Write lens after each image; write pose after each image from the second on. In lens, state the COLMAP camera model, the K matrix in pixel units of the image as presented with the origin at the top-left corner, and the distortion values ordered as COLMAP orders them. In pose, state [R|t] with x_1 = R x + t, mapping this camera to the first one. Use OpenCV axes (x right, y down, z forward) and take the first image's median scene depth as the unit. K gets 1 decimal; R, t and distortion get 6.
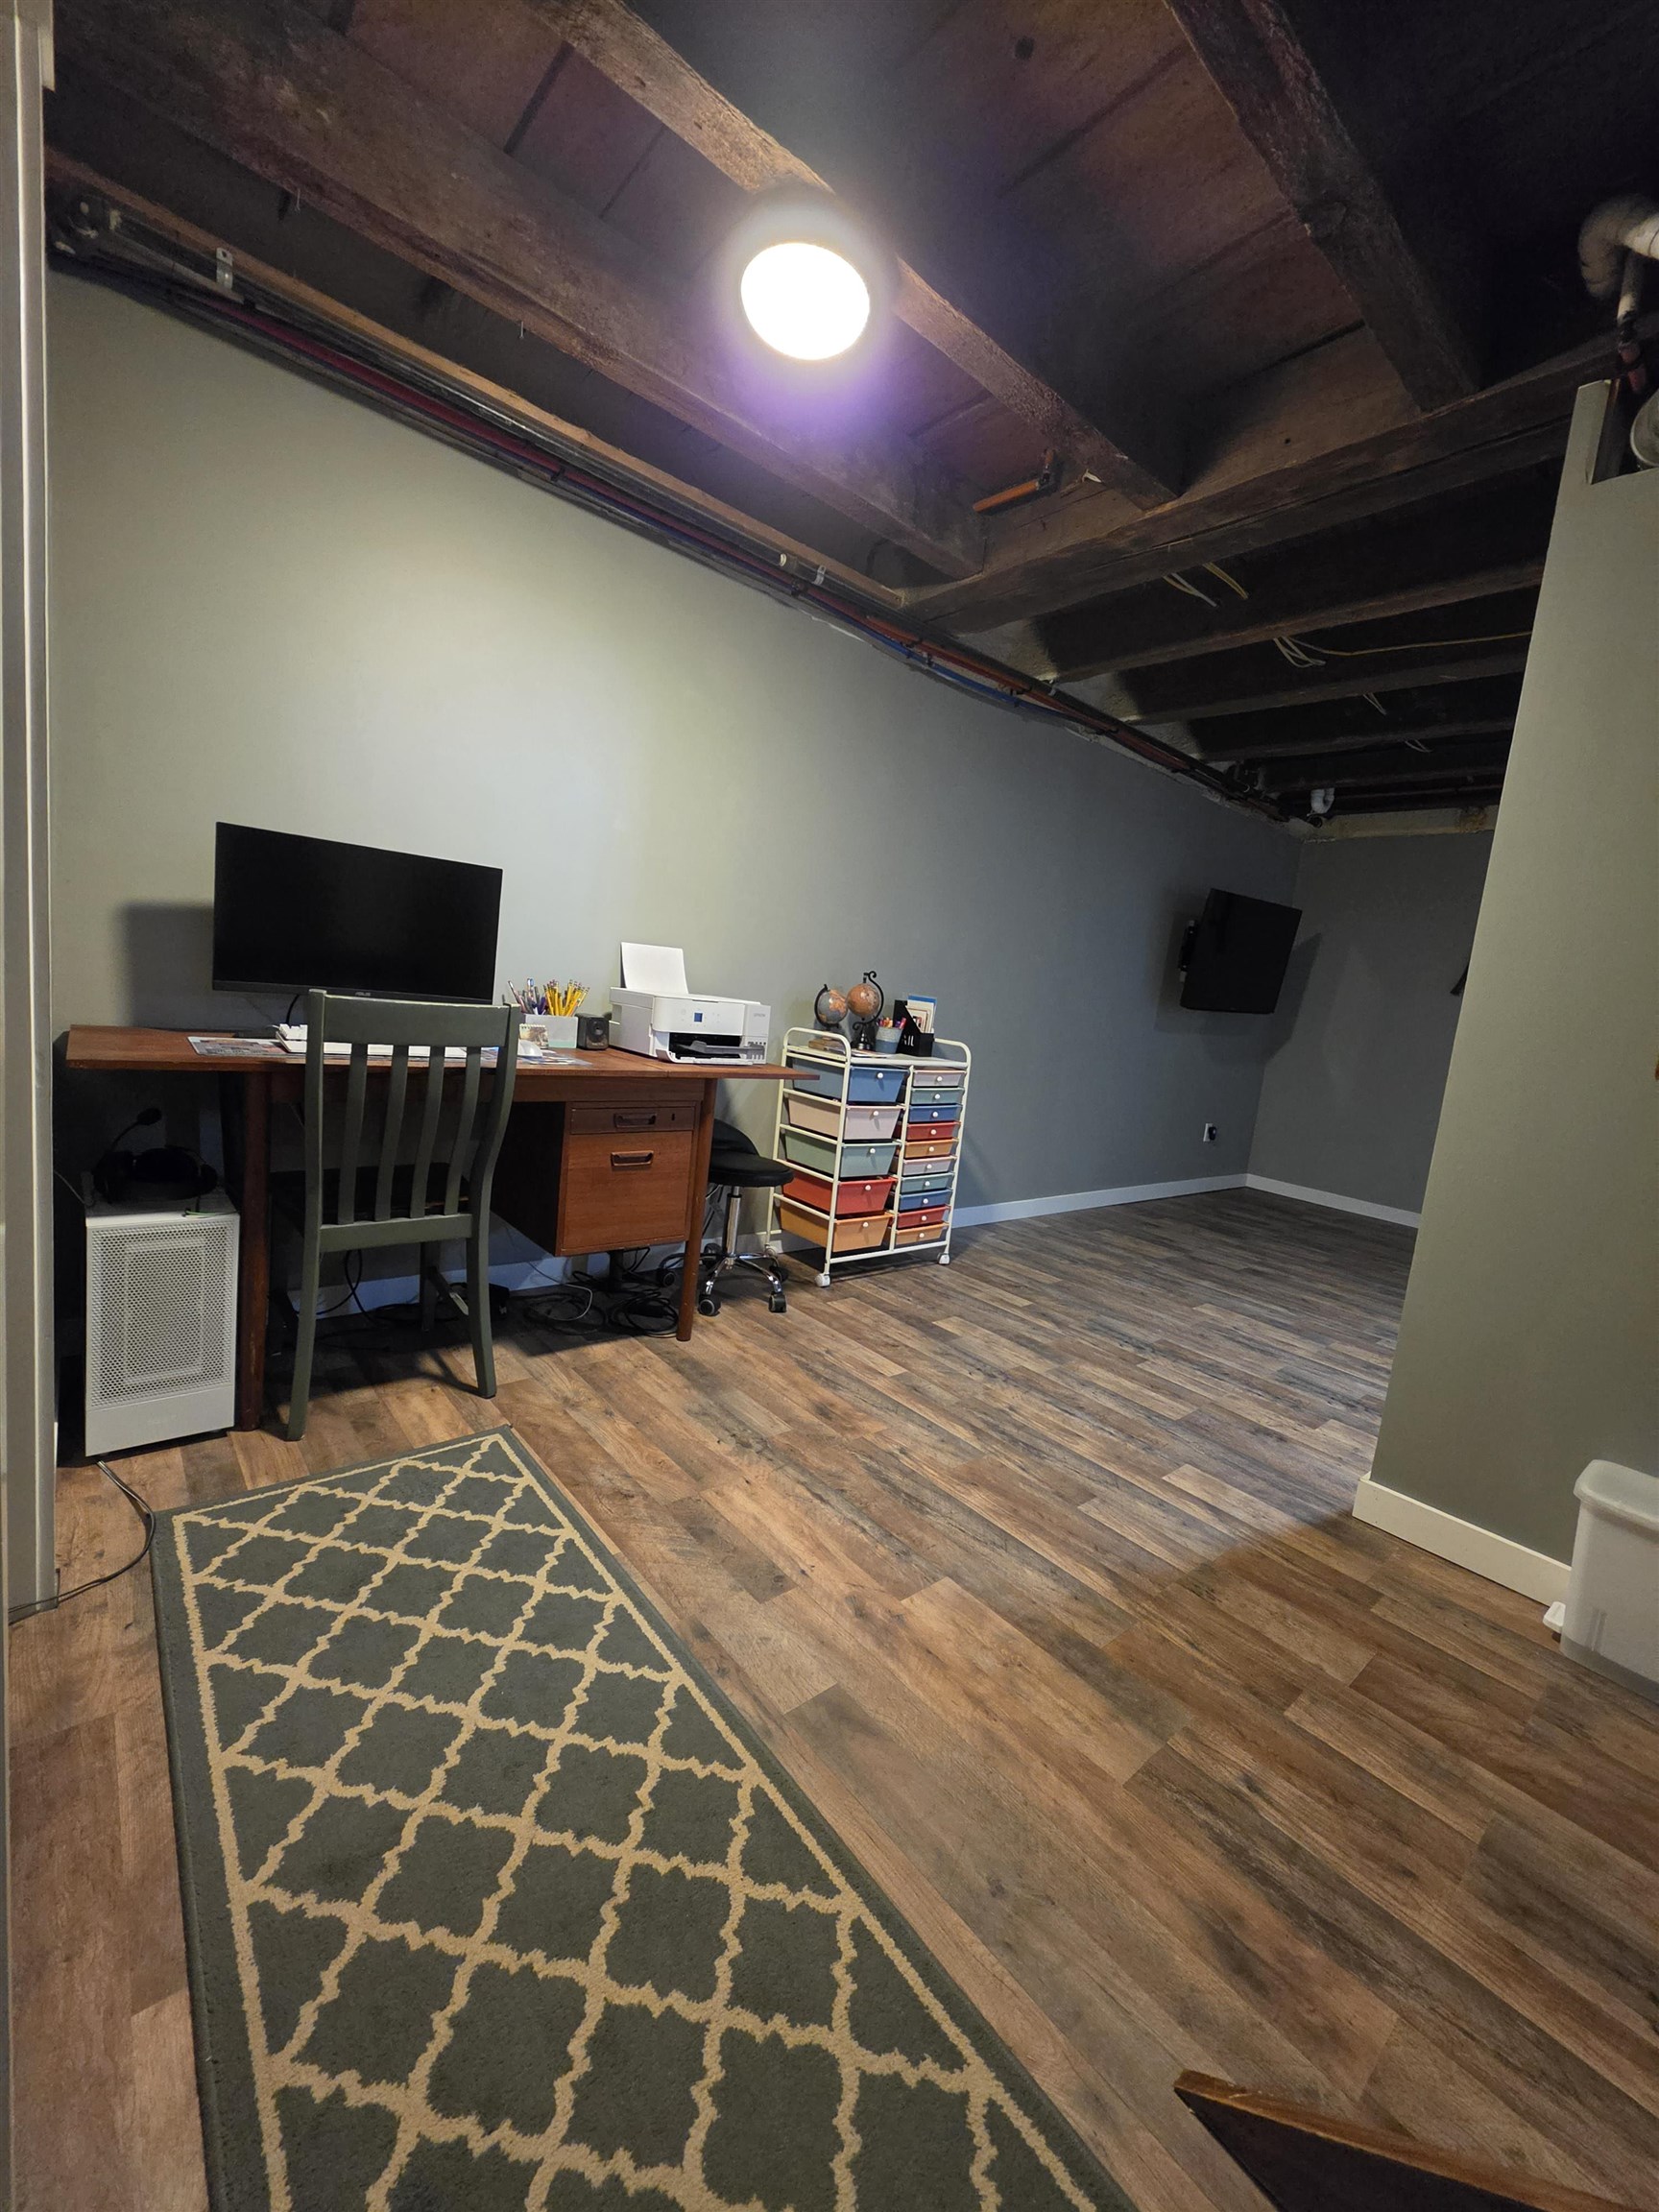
lens RADIAL K [[880.9, 0, 848.2], [0, 880.9, 1105.0], [0, 0, 1]] dist [-0.002695, 0.000946]
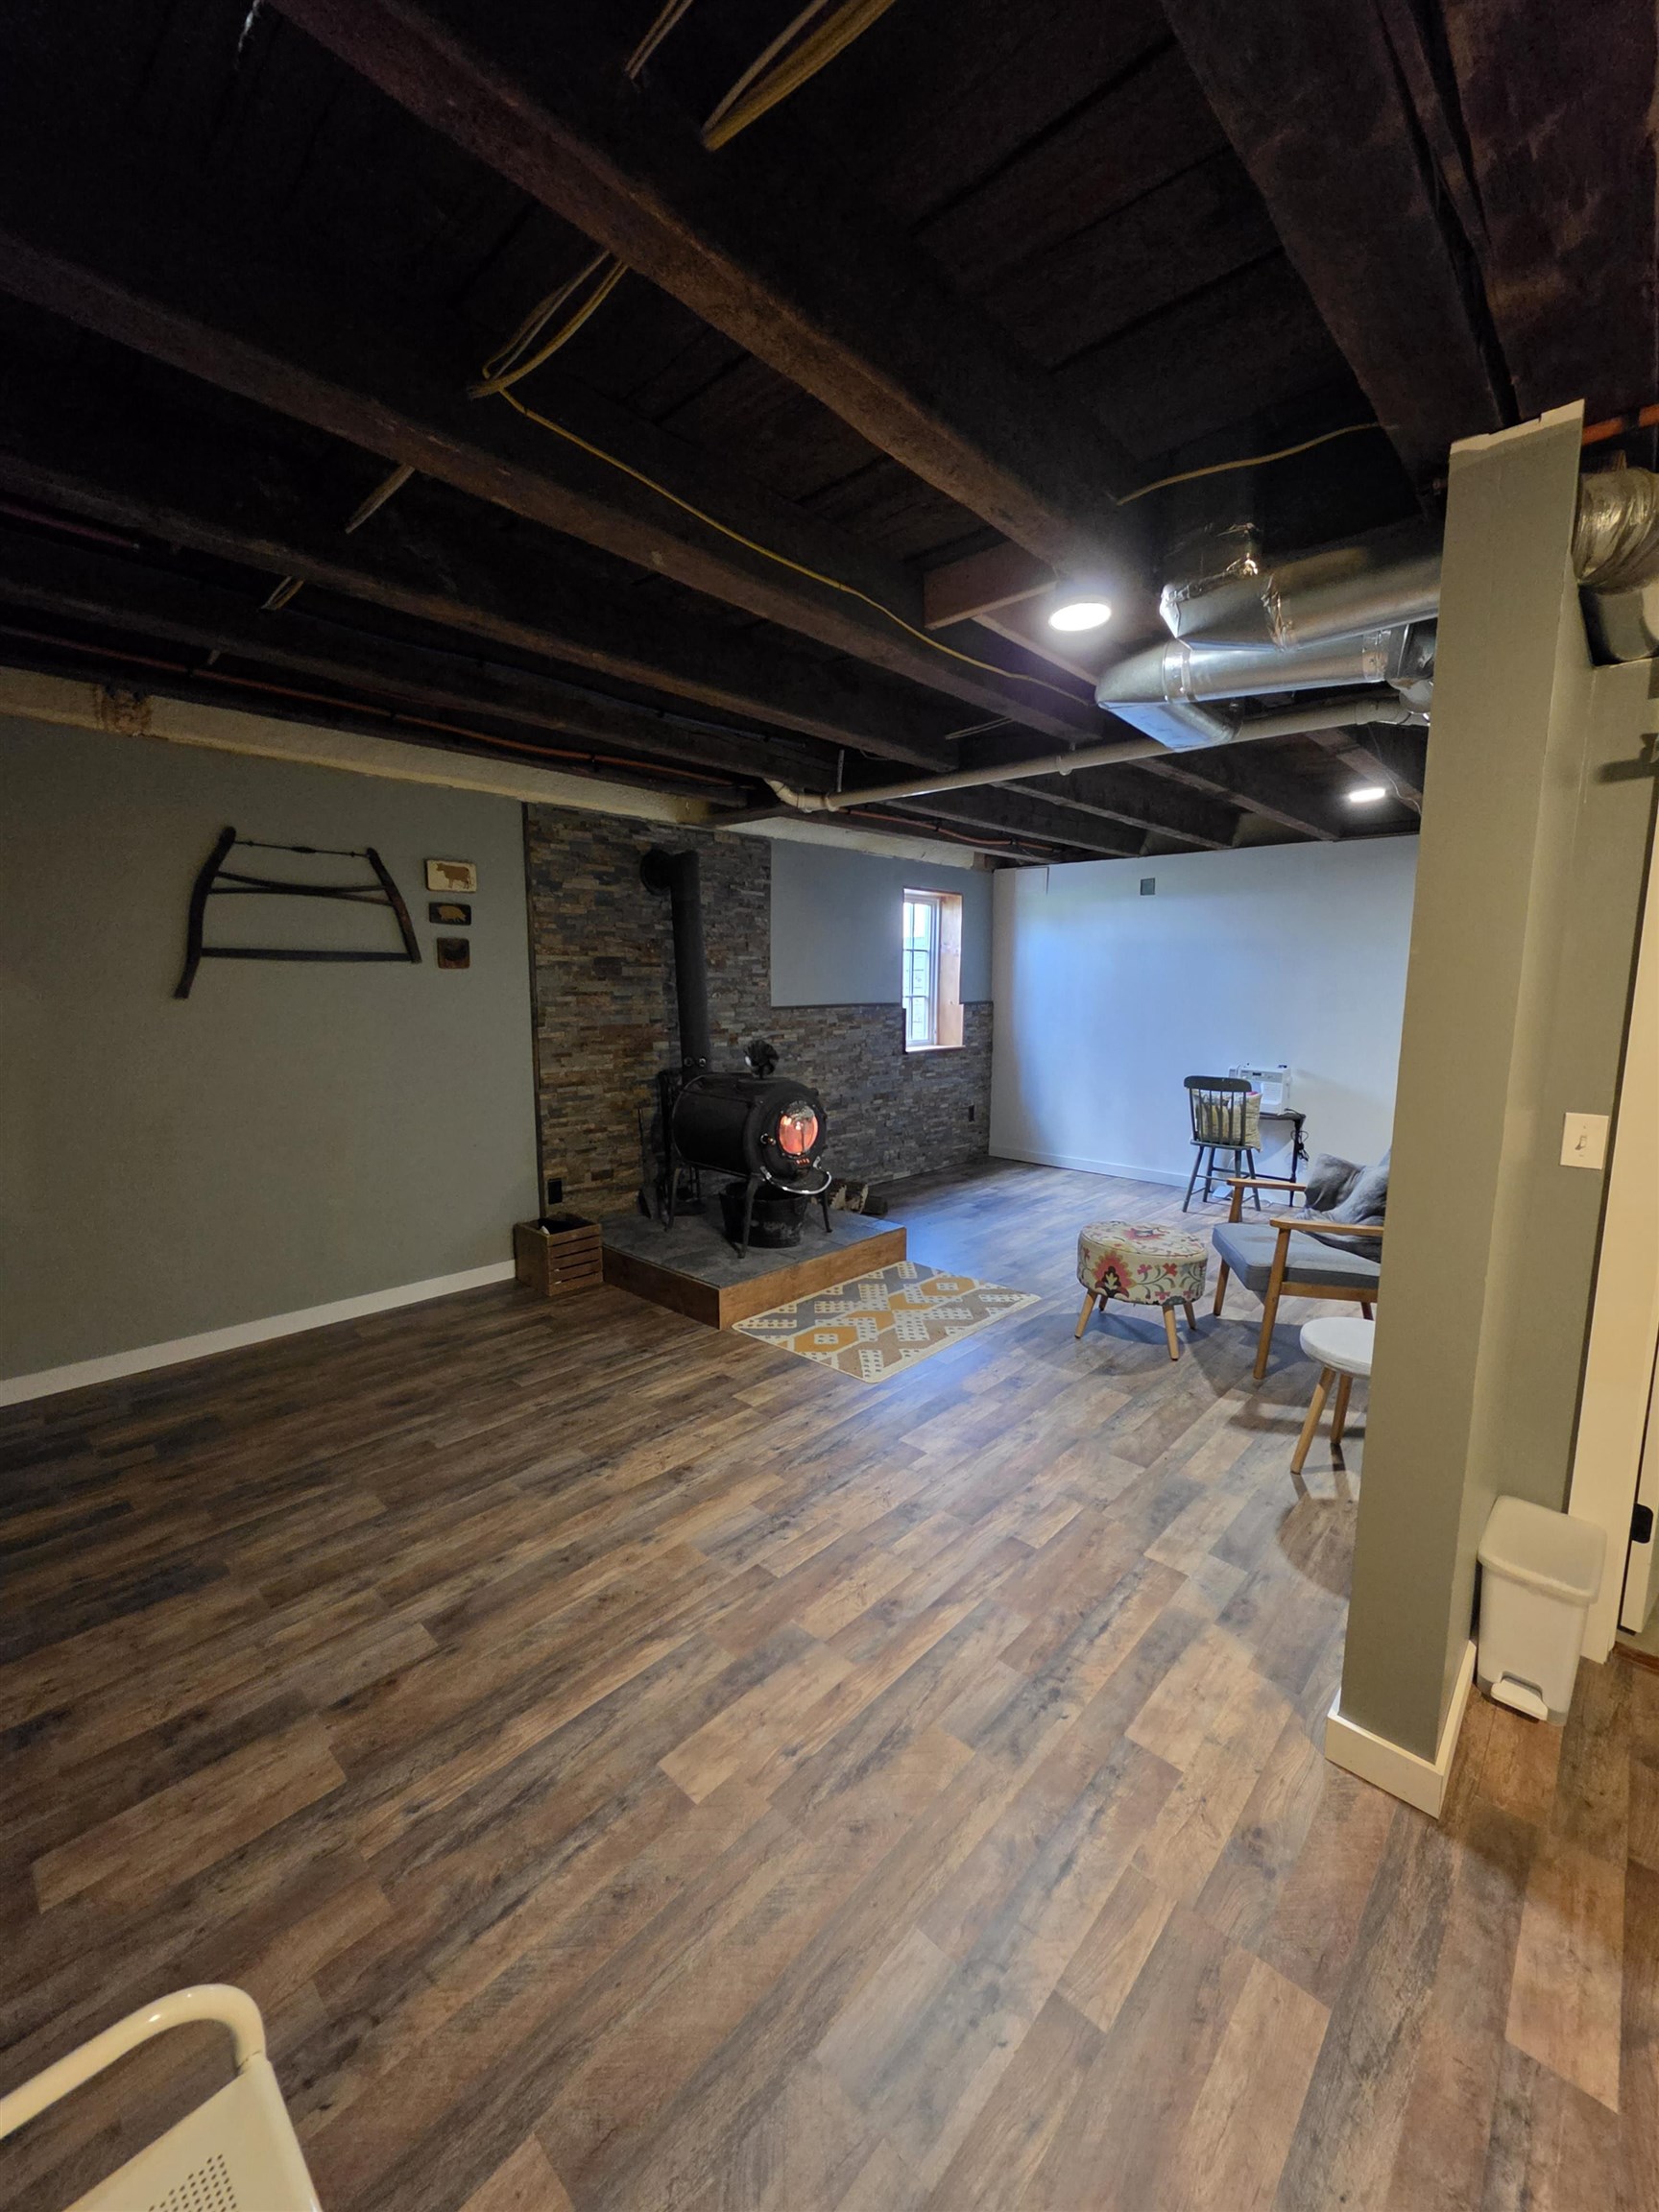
lens RADIAL K [[880.9, 0, 840.0], [0, 880.9, 1095.4], [0, 0, 1]] dist [-0.002695, 0.000946]
pose [[-0.102224, -0.238587, 0.965726, 0.016448], [0.111402, 0.961959, 0.249448, -0.483486], [-0.988504, 0.133084, -0.071756, 1.713603]]
